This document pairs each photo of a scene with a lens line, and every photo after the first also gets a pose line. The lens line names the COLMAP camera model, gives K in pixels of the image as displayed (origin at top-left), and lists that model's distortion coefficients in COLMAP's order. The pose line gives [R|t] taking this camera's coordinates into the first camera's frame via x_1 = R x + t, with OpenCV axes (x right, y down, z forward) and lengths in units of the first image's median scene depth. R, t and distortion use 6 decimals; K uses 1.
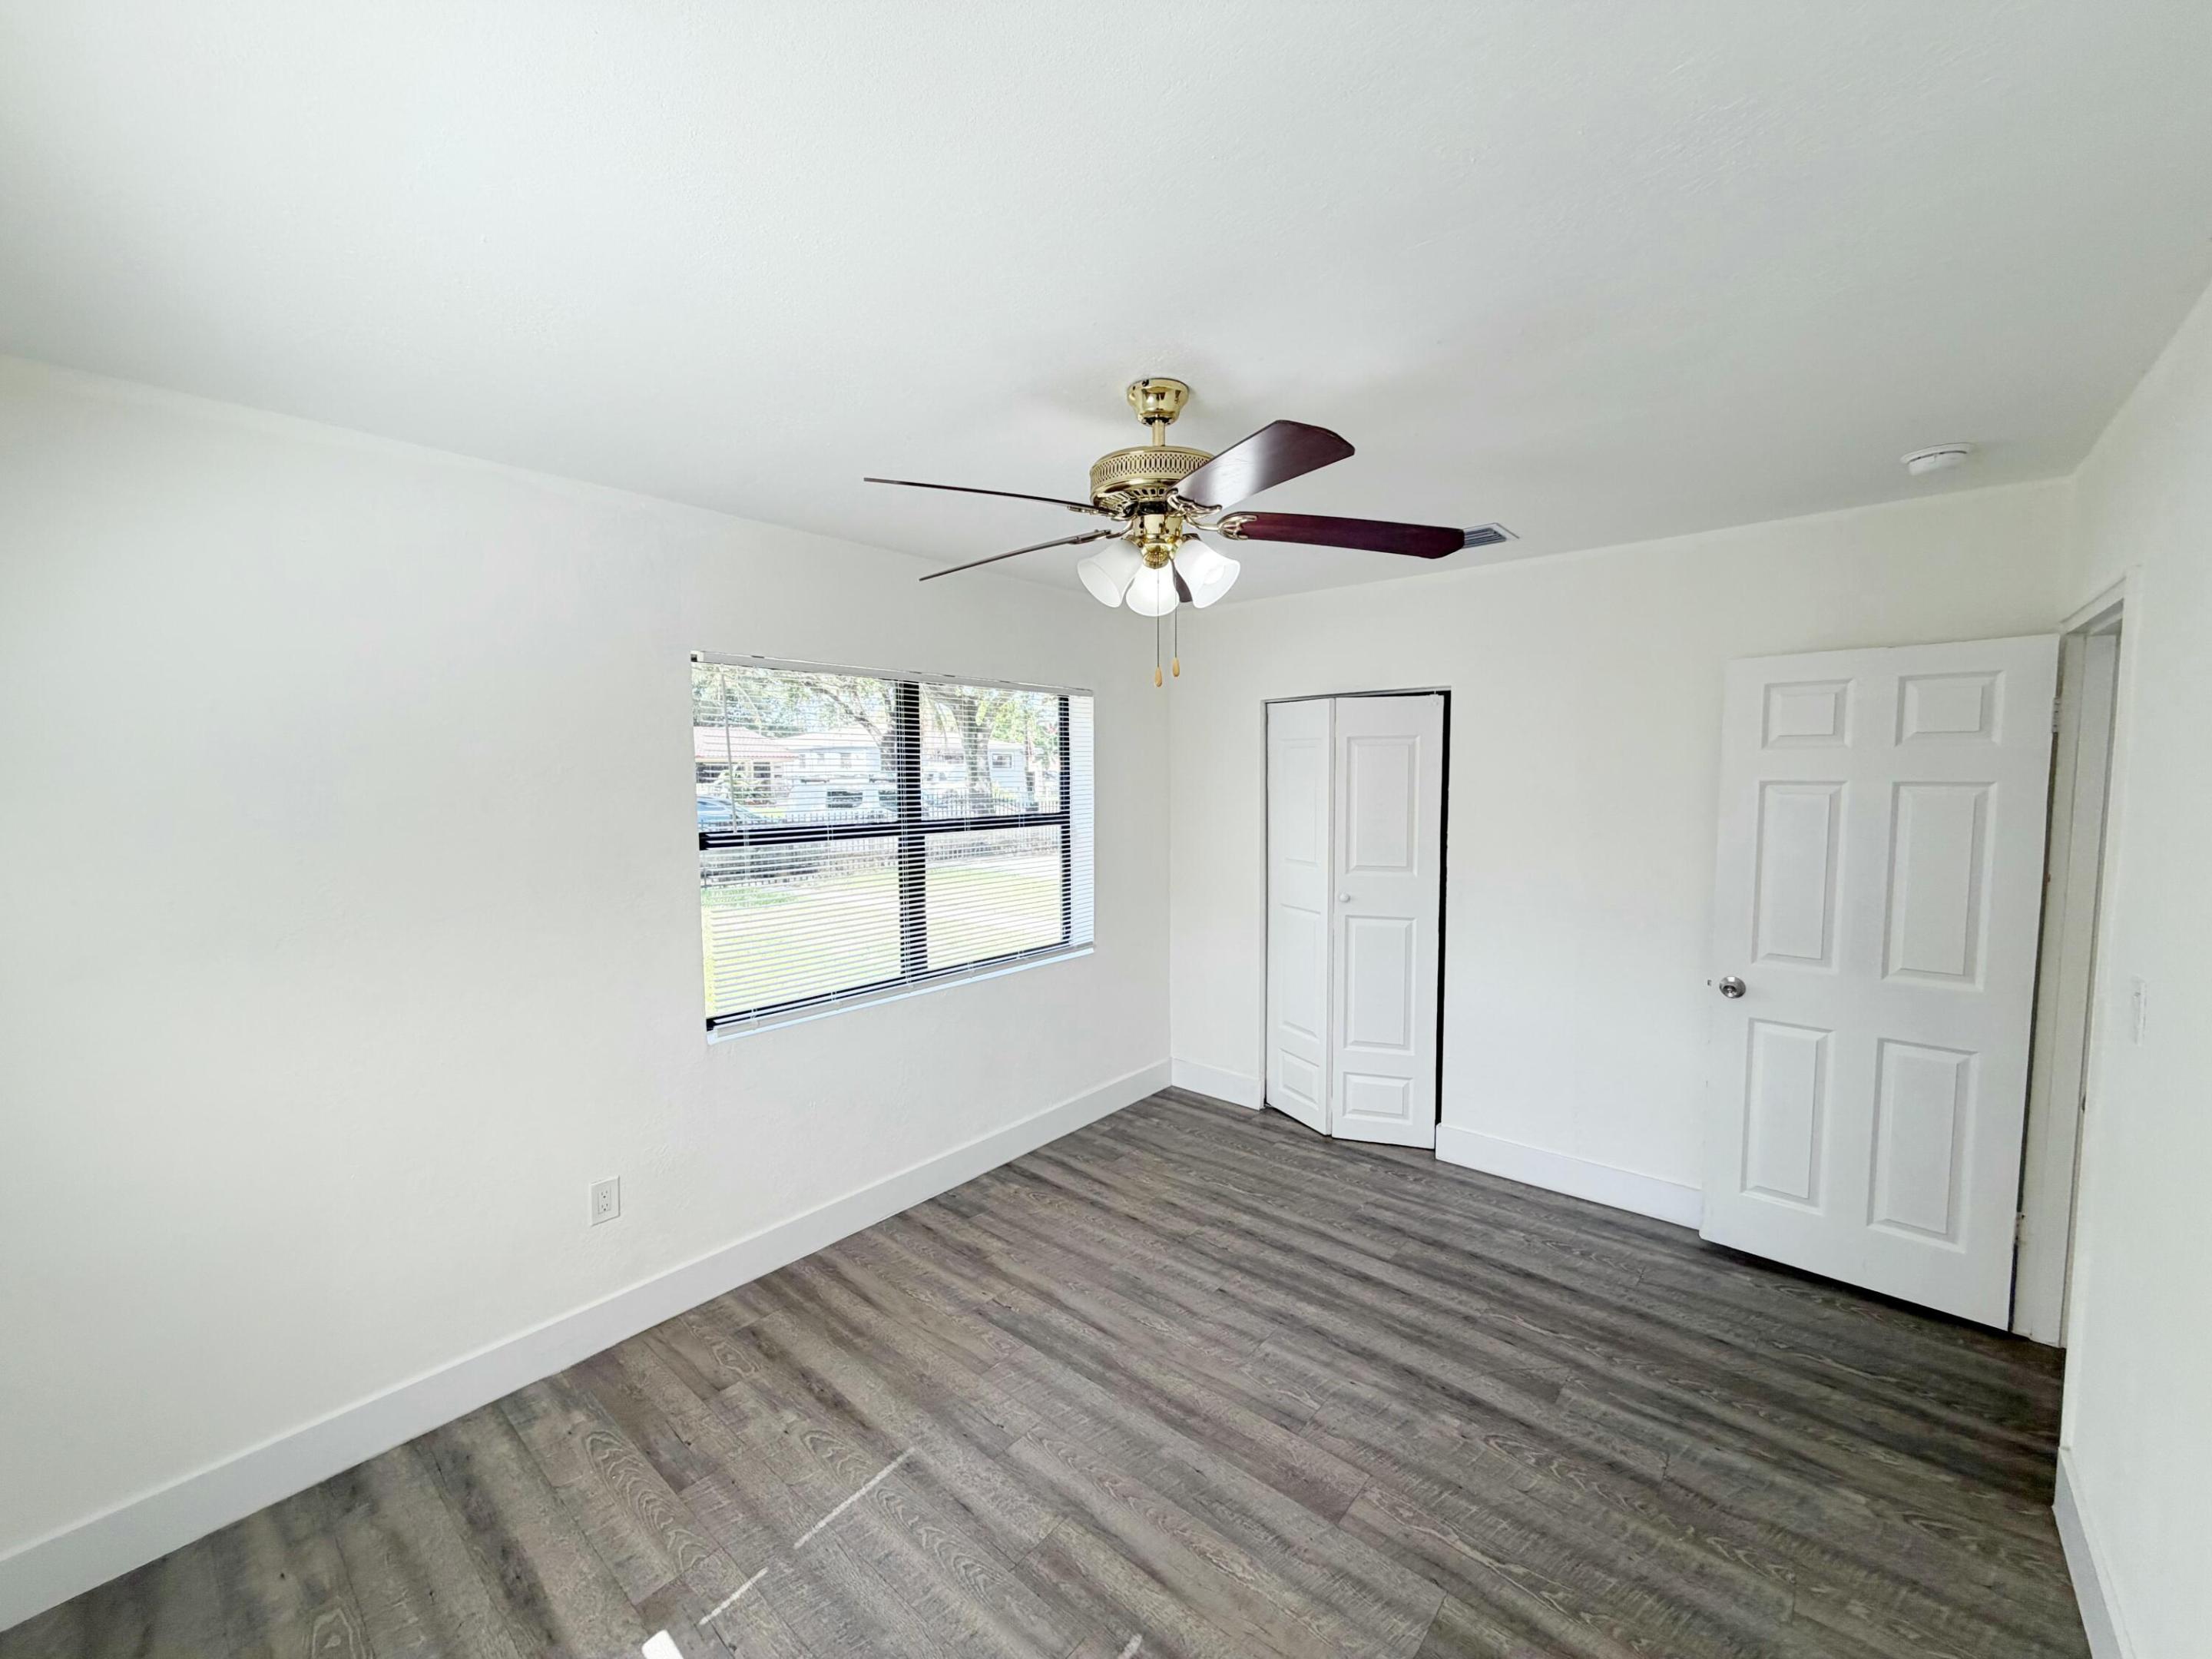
lens RADIAL K [[879.9, 0, 1101.3], [0, 879.9, 834.3], [0, 0, 1]] dist [0.000748, -0.000344]
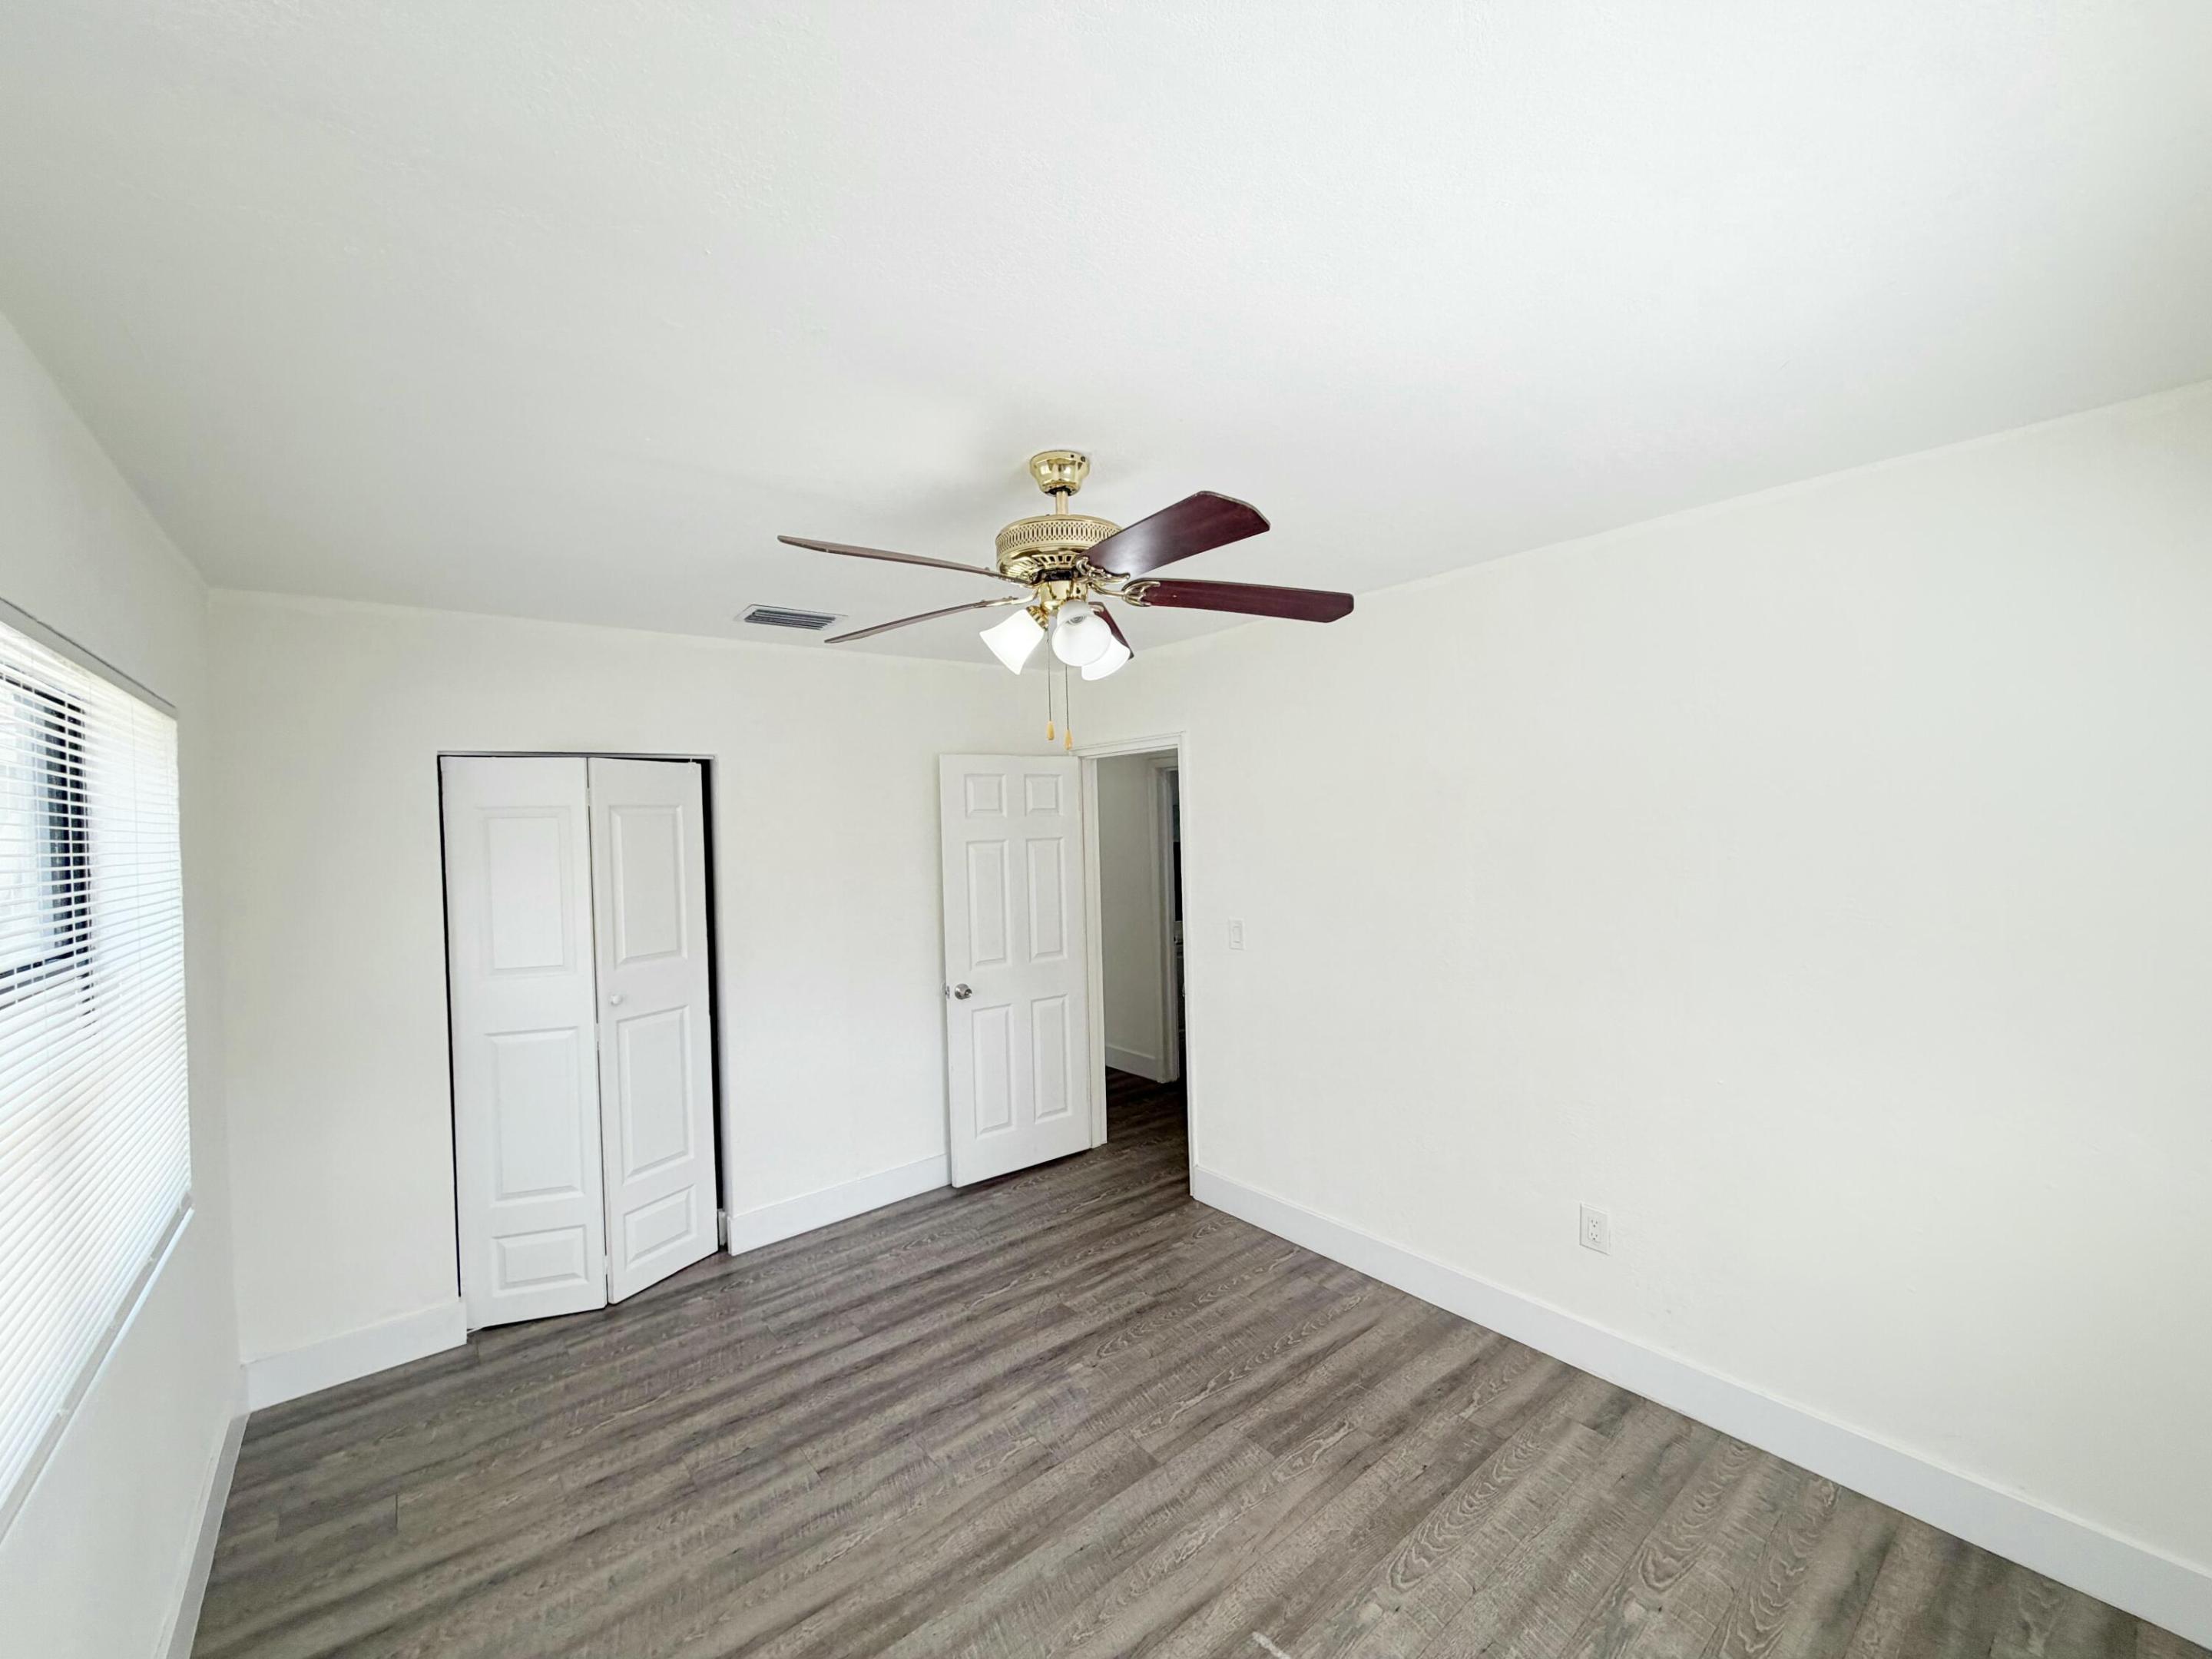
lens RADIAL K [[879.9, 0, 1110.4], [0, 879.9, 825.4], [0, 0, 1]] dist [0.000748, -0.000344]
pose [[0.175166, -0.004056, 0.984531, -0.748919], [0.102238, 0.994660, -0.014092, -0.051259], [-0.979216, 0.103125, 0.174646, 0.636349]]
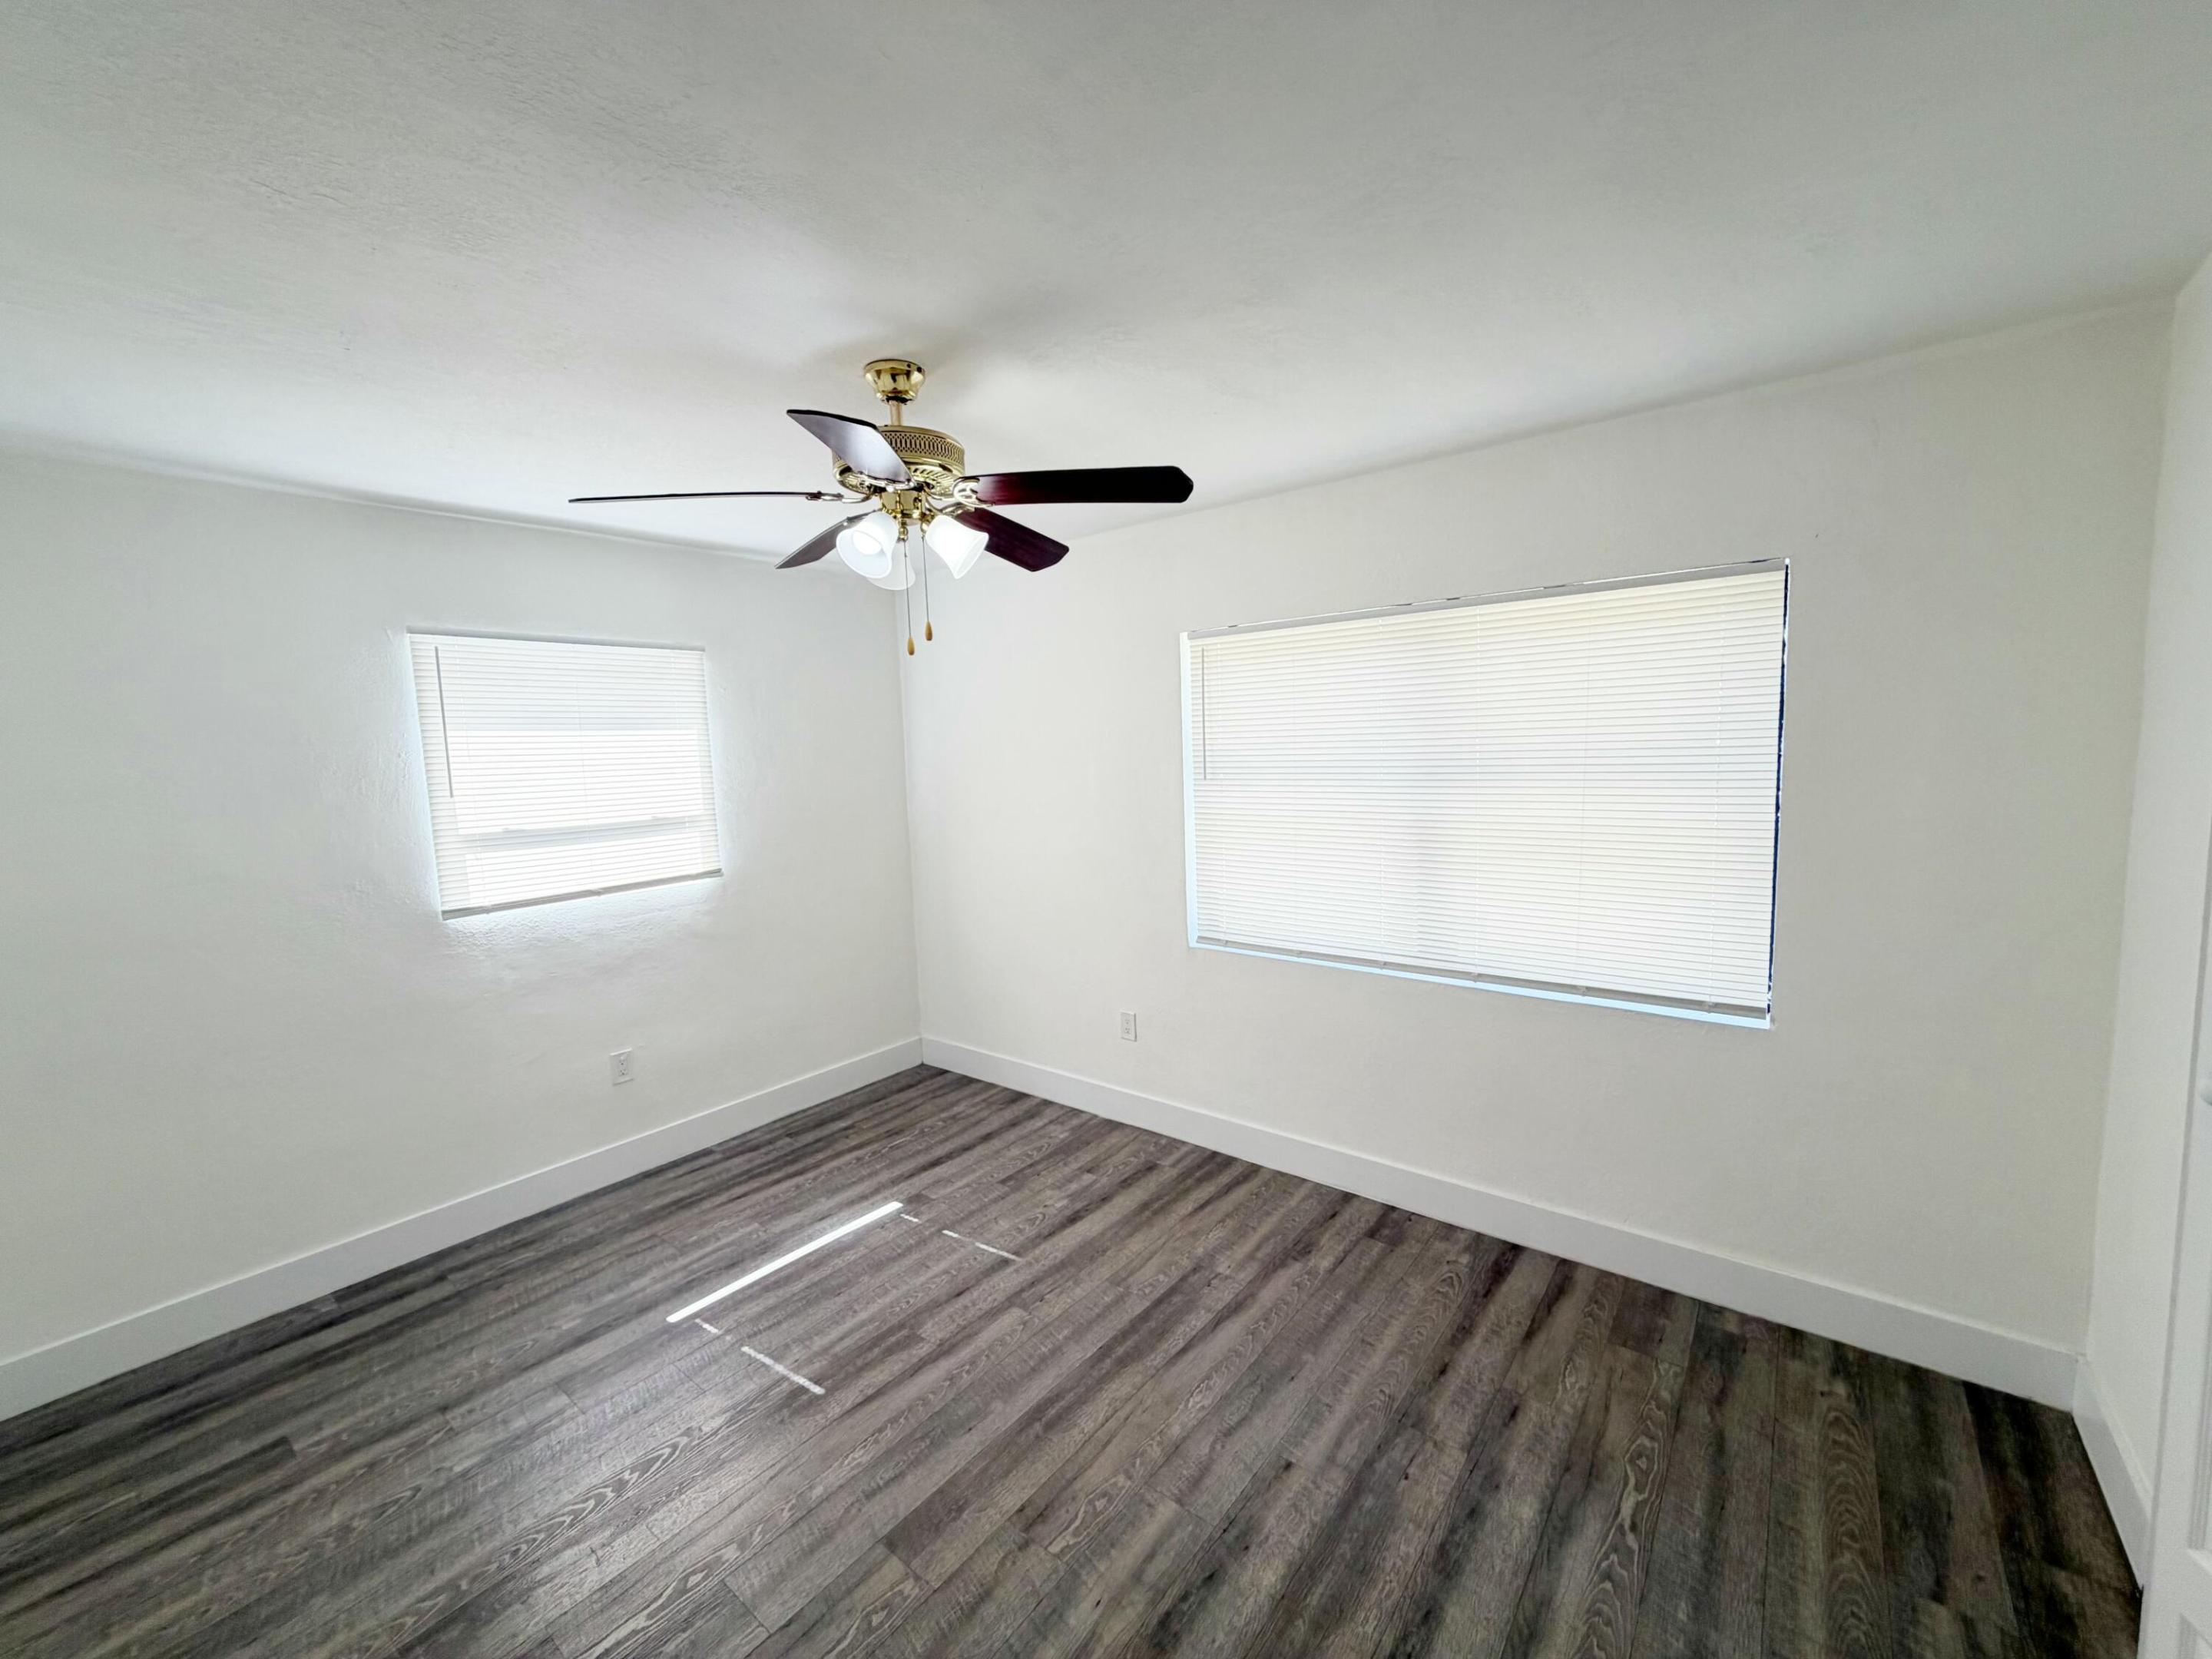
lens RADIAL K [[879.9, 0, 1105.5], [0, 879.9, 840.0], [0, 0, 1]] dist [0.000748, -0.000344]
pose [[0.036068, 0.117121, -0.992462, 0.923716], [-0.037347, 0.992573, 0.115777, -0.062775], [0.998651, 0.032889, 0.040175, 0.971147]]
